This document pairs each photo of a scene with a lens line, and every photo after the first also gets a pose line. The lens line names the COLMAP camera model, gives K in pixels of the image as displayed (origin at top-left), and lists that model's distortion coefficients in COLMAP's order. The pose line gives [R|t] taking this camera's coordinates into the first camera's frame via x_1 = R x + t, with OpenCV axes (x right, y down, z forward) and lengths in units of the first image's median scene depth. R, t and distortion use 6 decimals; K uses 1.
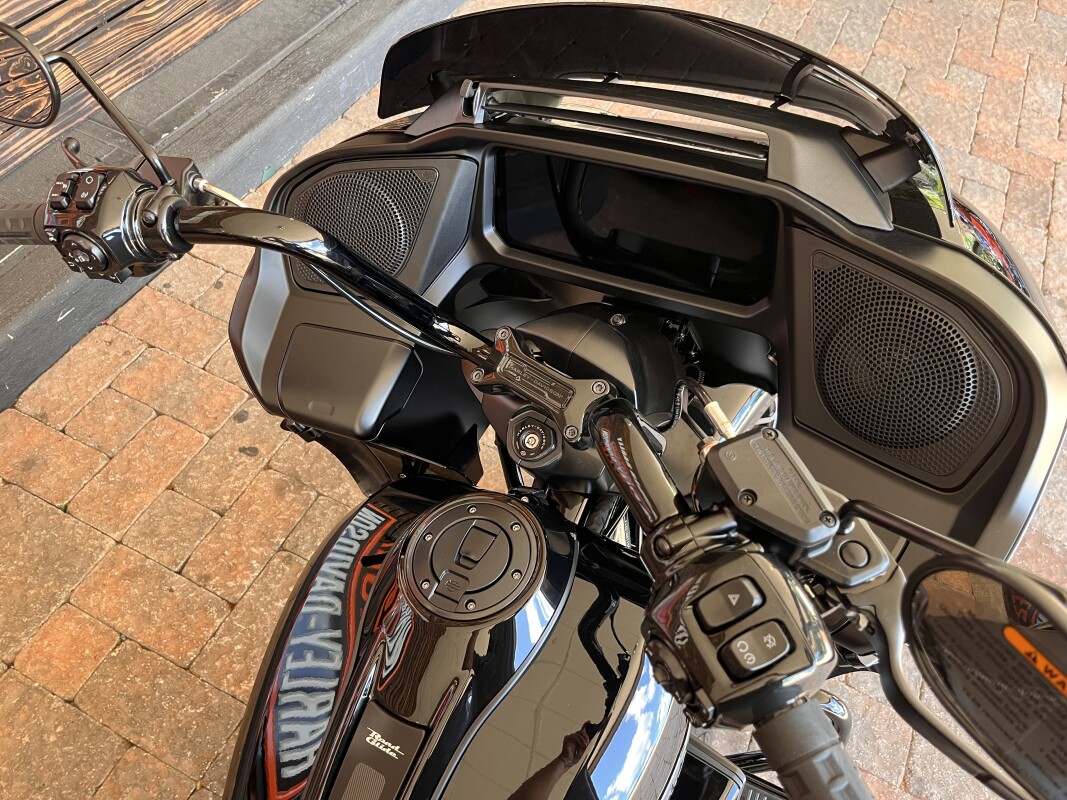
lens RADIAL K [[839.0, 0, 533.5], [0, 839.0, 400.0], [0, 0, 1]] dist [0.089070, -0.128896]
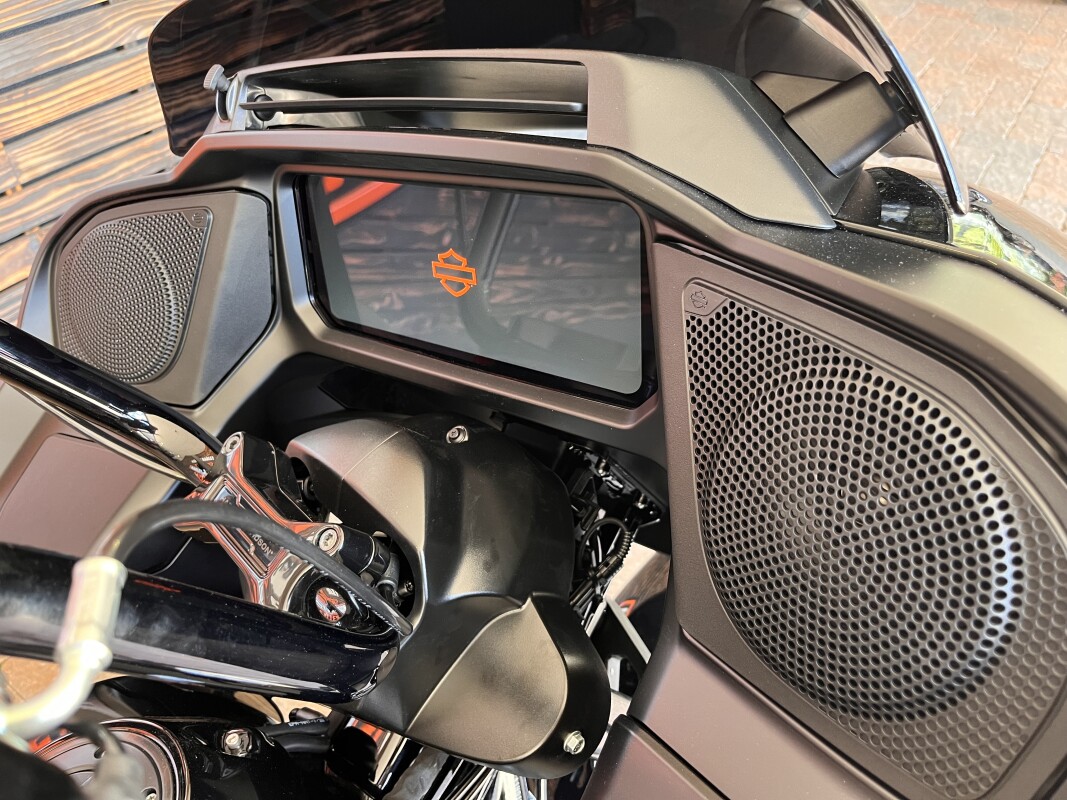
lens RADIAL K [[839.0, 0, 533.5], [0, 839.0, 400.0], [0, 0, 1]] dist [0.089070, -0.128896]
pose [[0.982062, 0.020476, -0.187443, 0.341667], [-0.057752, 0.978975, -0.195634, -0.004211], [0.179496, 0.202950, 0.962597, 0.523762]]
